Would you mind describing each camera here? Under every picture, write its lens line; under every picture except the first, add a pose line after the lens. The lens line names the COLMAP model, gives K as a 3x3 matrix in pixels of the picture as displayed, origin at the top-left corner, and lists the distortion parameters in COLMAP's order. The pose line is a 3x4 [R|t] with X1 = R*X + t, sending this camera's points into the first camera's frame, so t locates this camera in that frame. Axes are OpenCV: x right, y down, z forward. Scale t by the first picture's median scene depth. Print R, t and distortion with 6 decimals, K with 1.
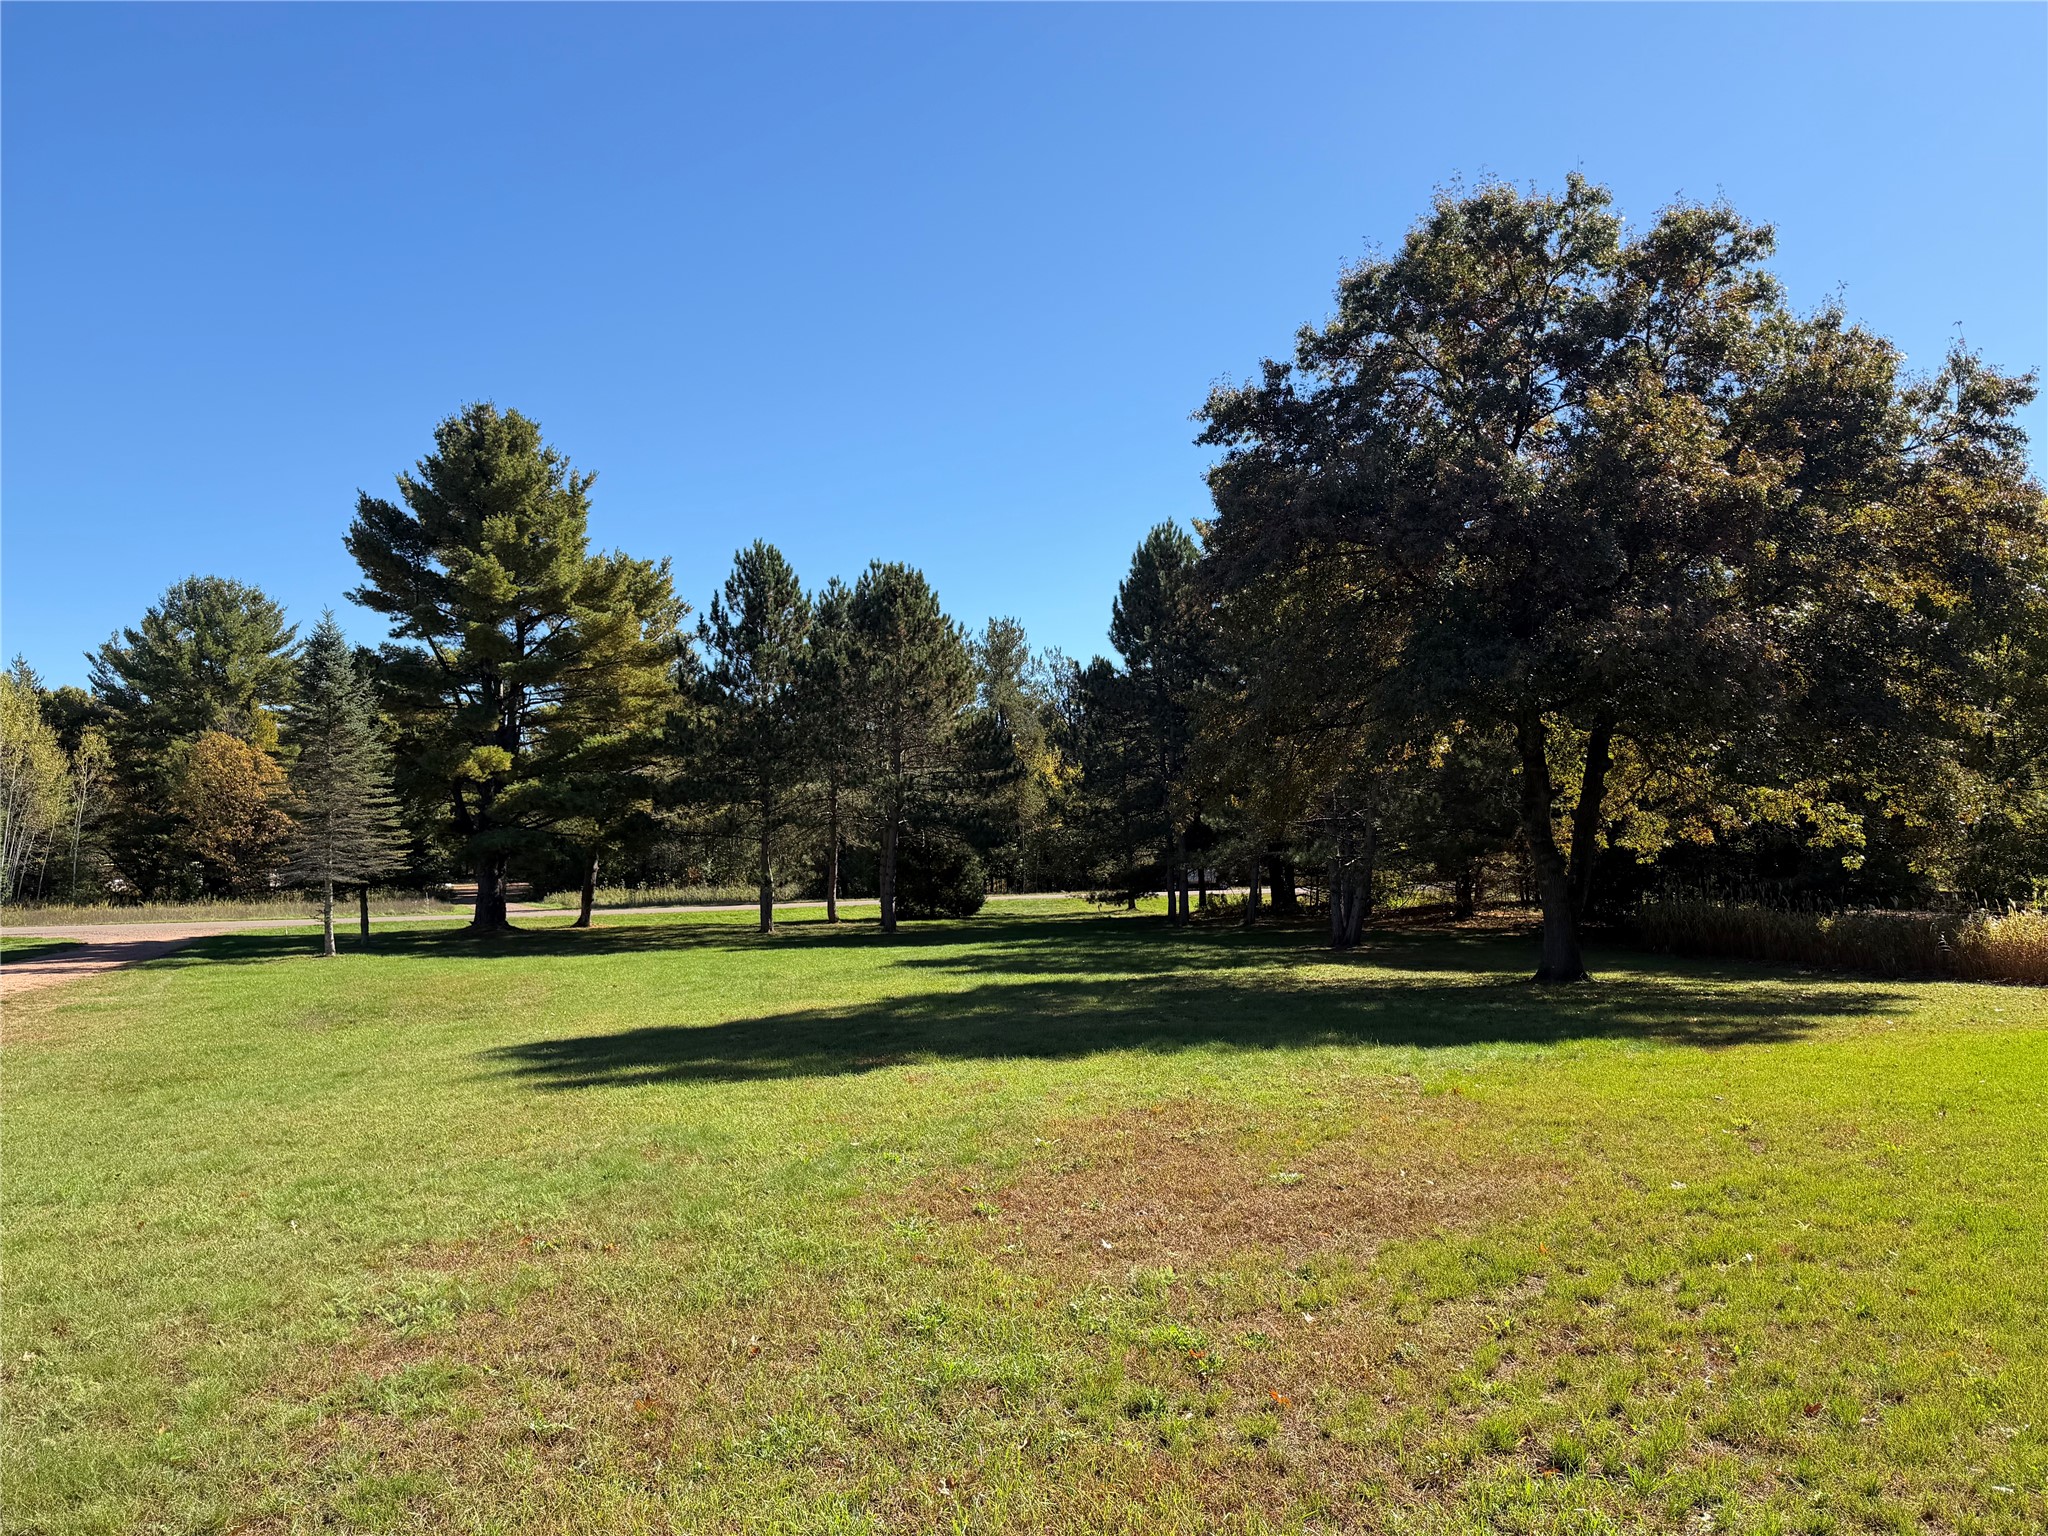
lens RADIAL K [[1459.9, 0, 1032.2], [0, 1459.9, 770.1], [0, 0, 1]] dist [0.079819, -0.101741]
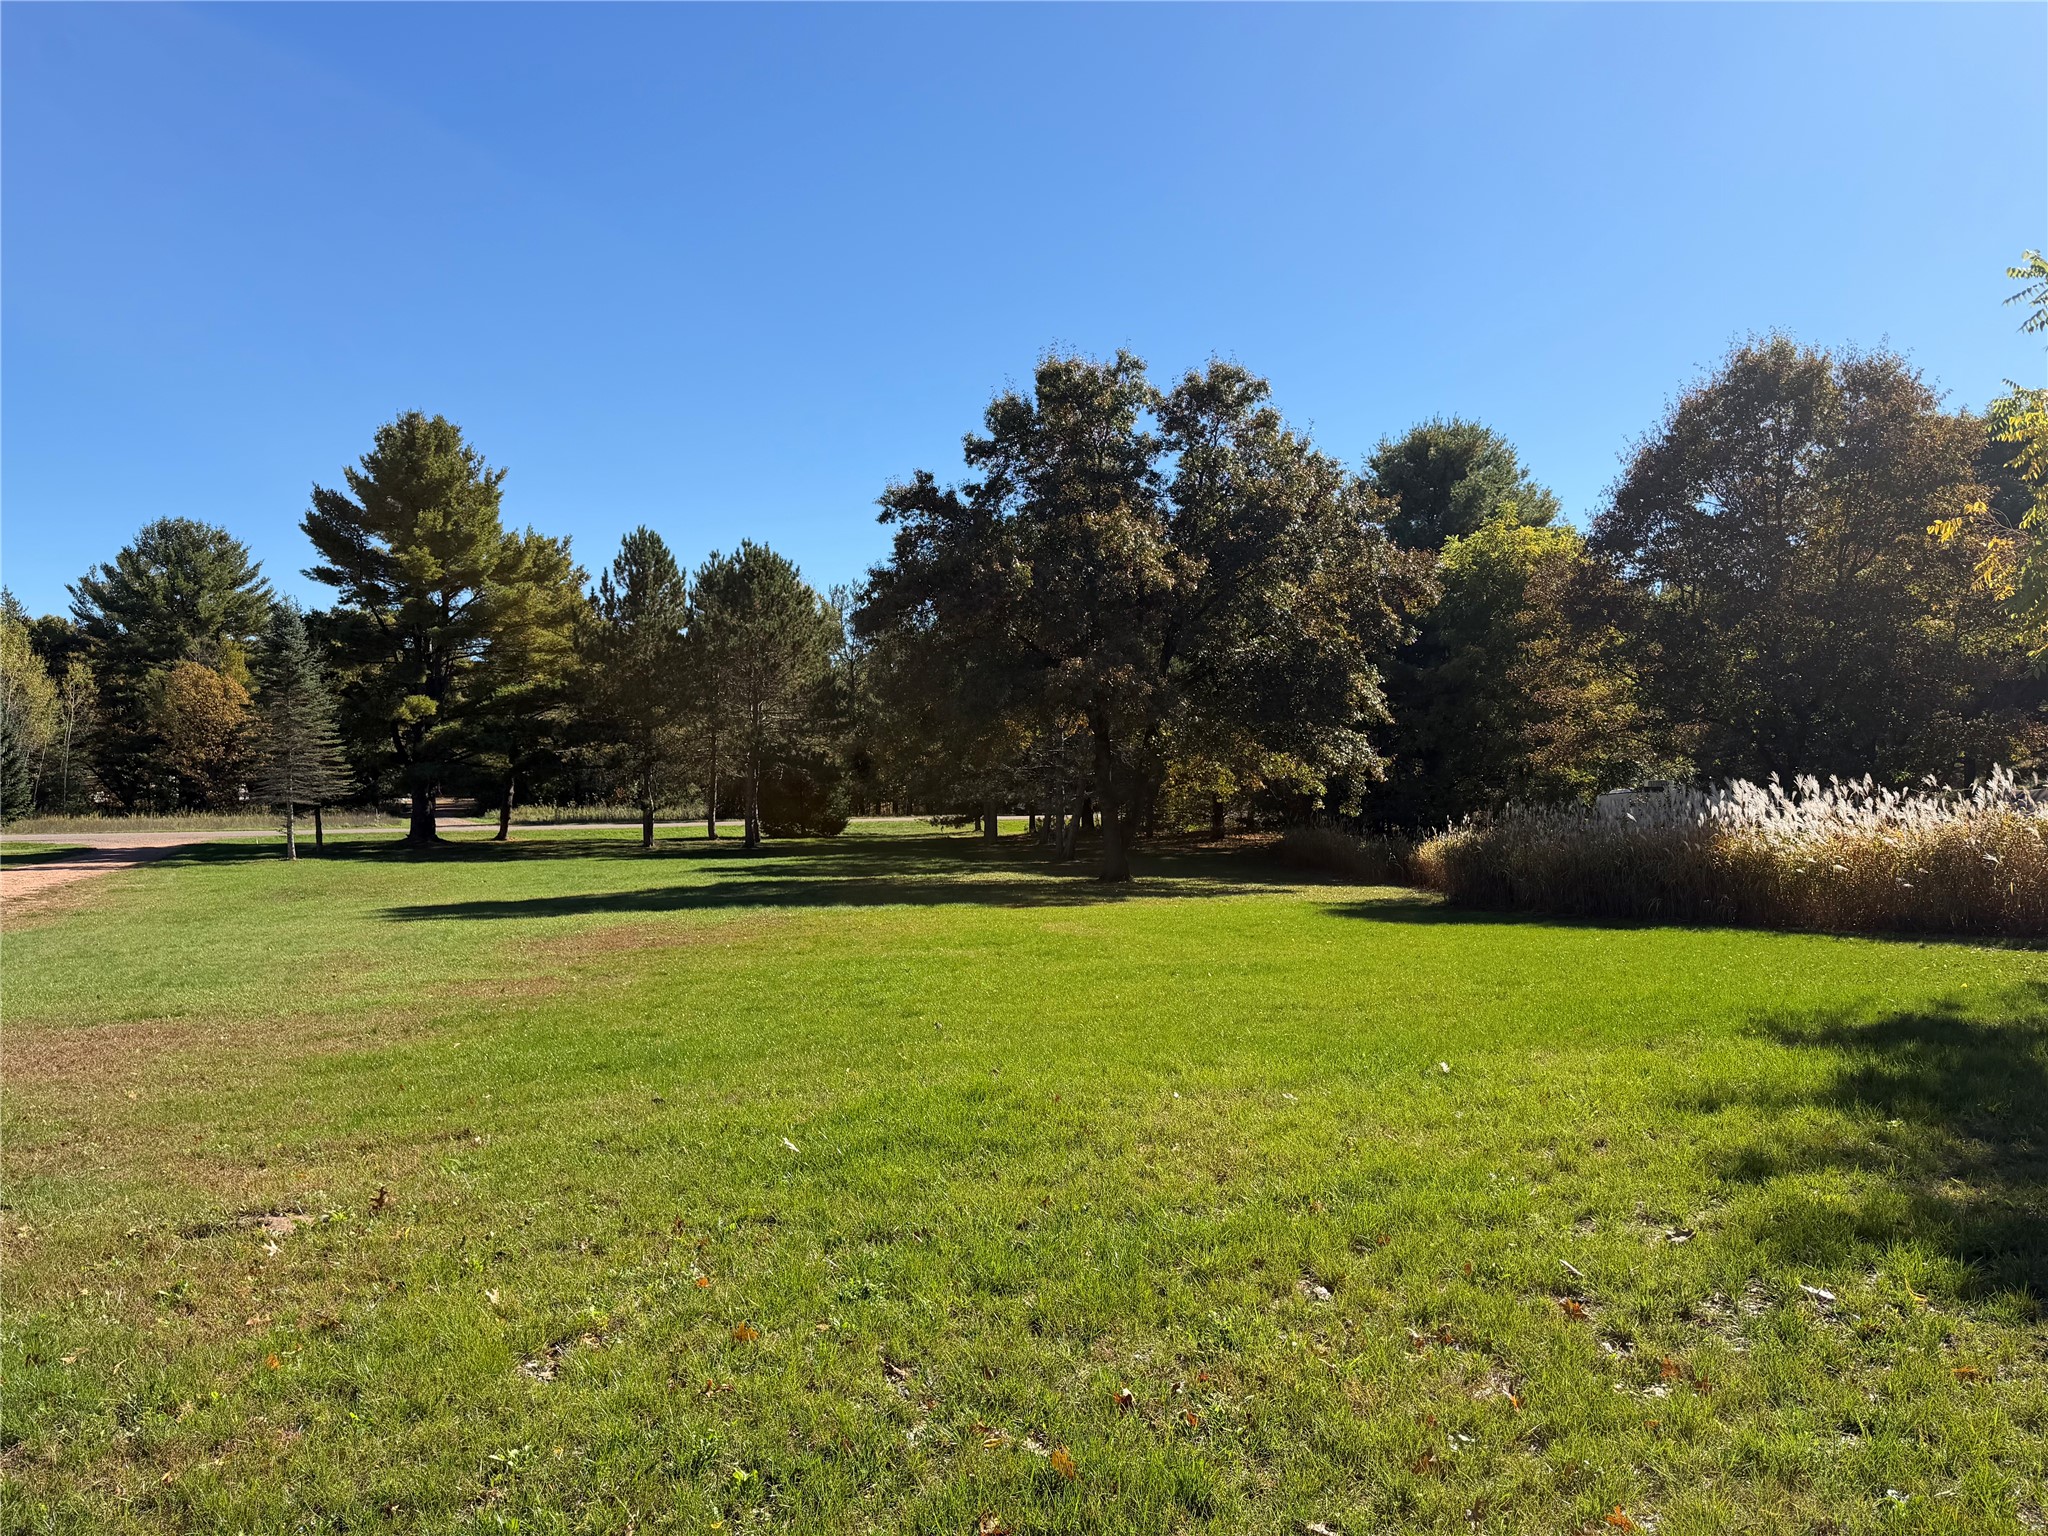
lens RADIAL K [[1459.9, 0, 1031.3], [0, 1459.9, 765.6], [0, 0, 1]] dist [0.079819, -0.101741]
pose [[0.999750, 0.012126, 0.018784, 0.116208], [-0.013099, 0.998532, 0.052563, -0.026455], [-0.018119, -0.052796, 0.998441, -0.237726]]
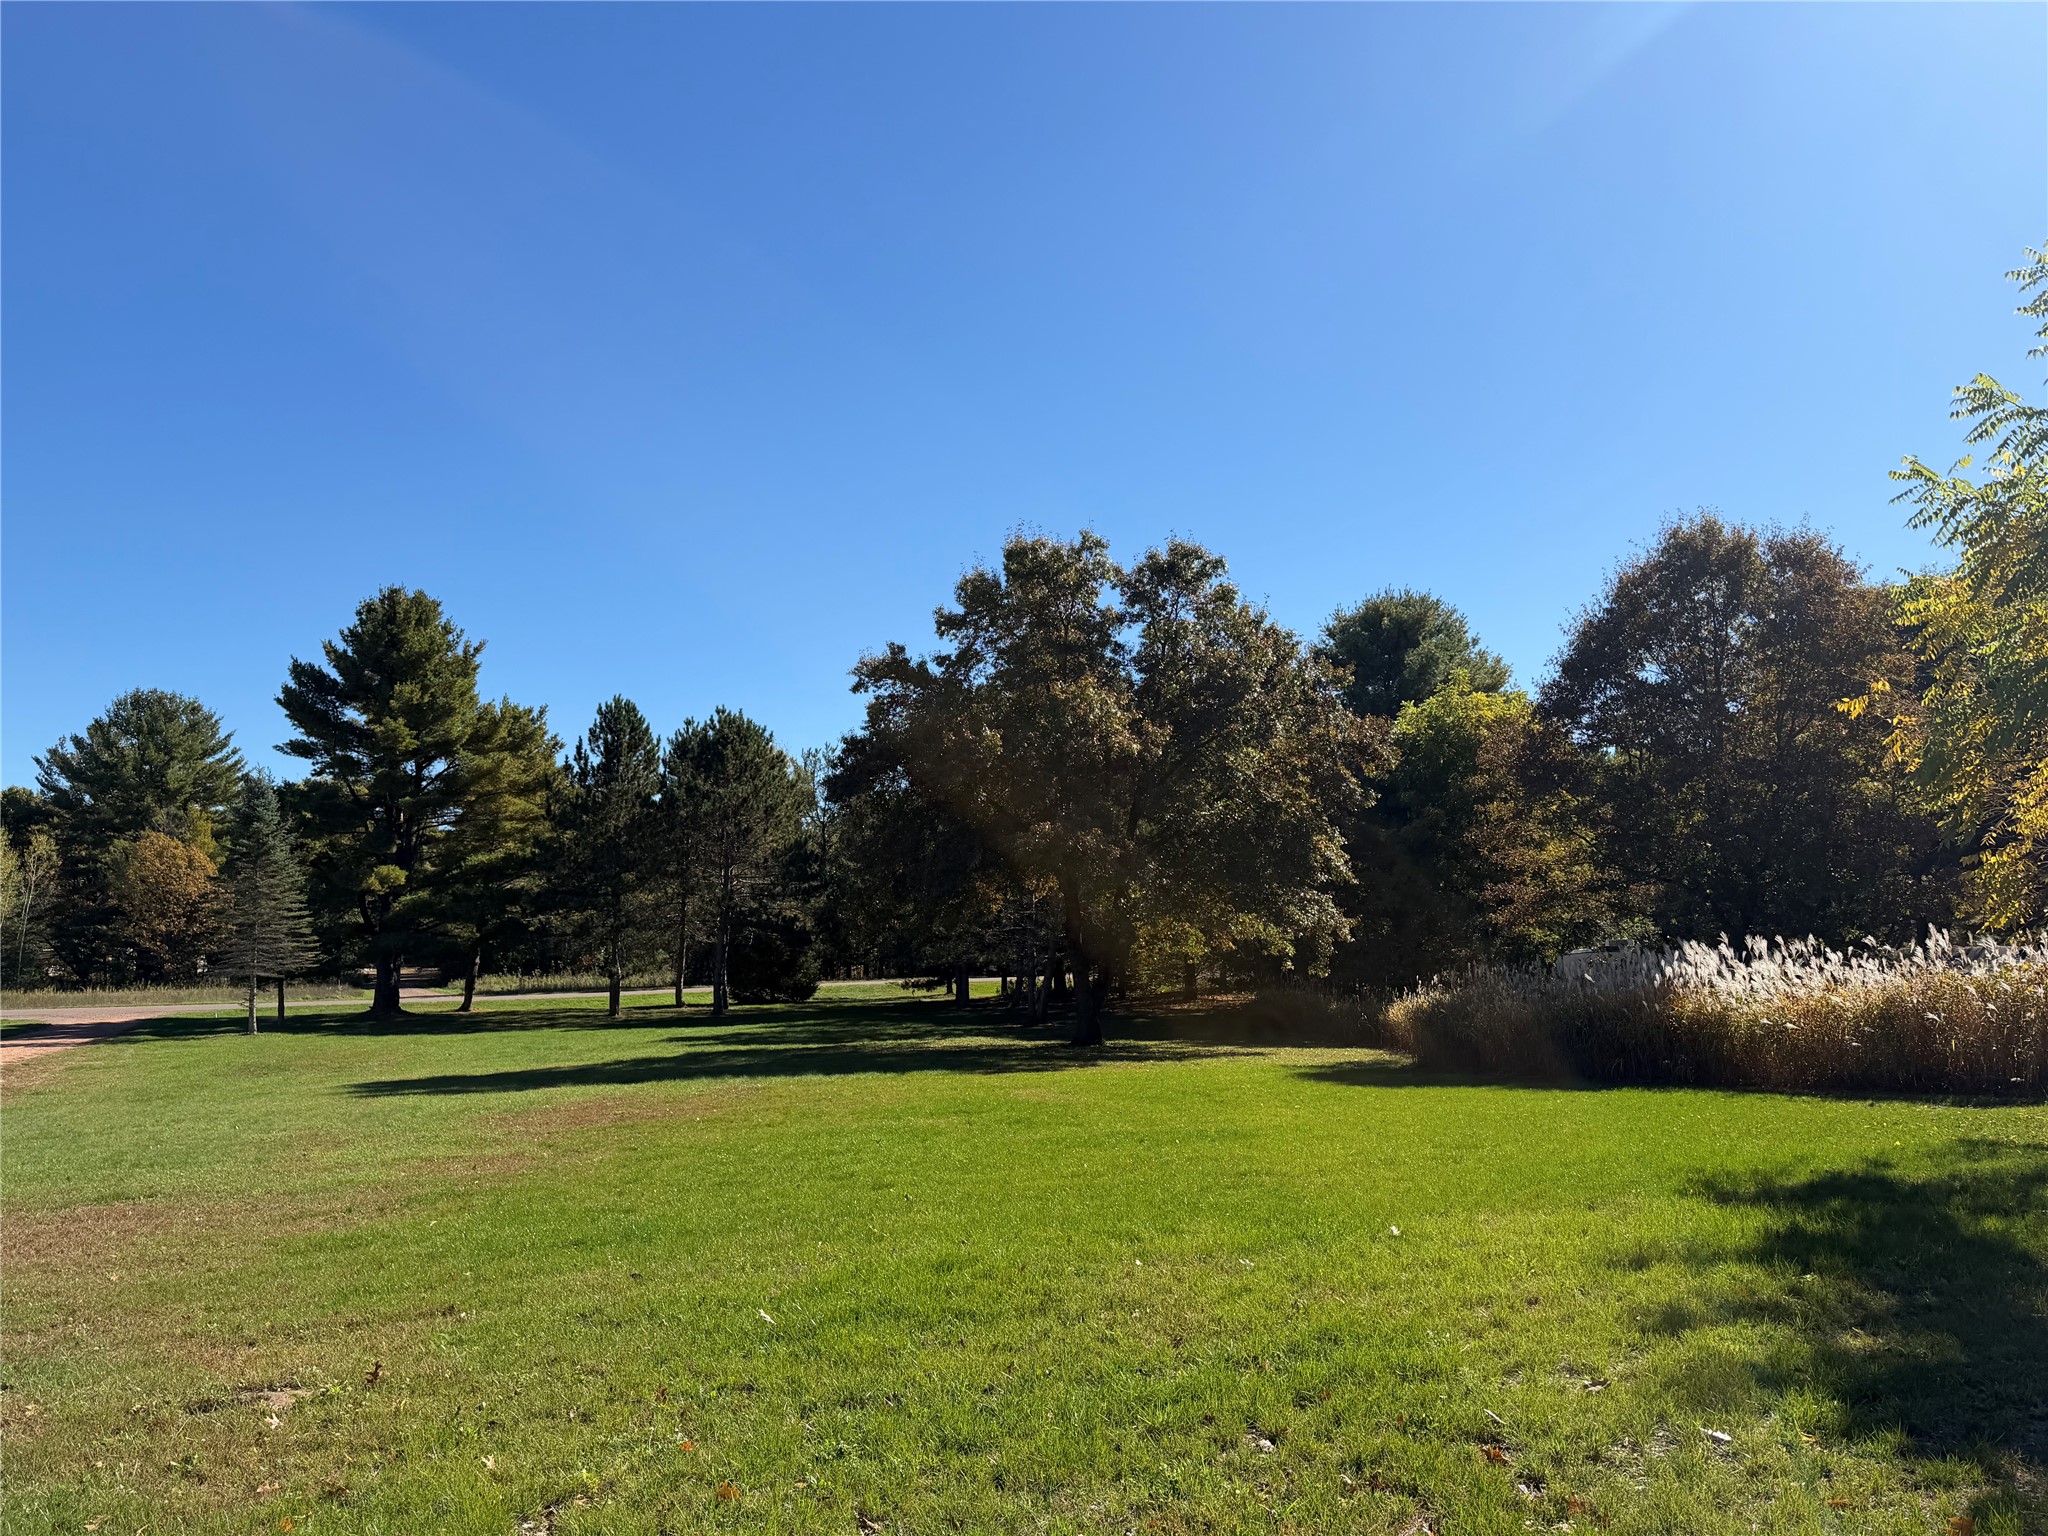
lens RADIAL K [[1459.9, 0, 1033.9], [0, 1459.9, 754.8], [0, 0, 1]] dist [0.079819, -0.101741]
pose [[0.999219, 0.007061, 0.038866, 0.116738], [-0.004568, 0.997949, -0.063853, -0.028877], [-0.039237, 0.063625, 0.997202, -0.249372]]
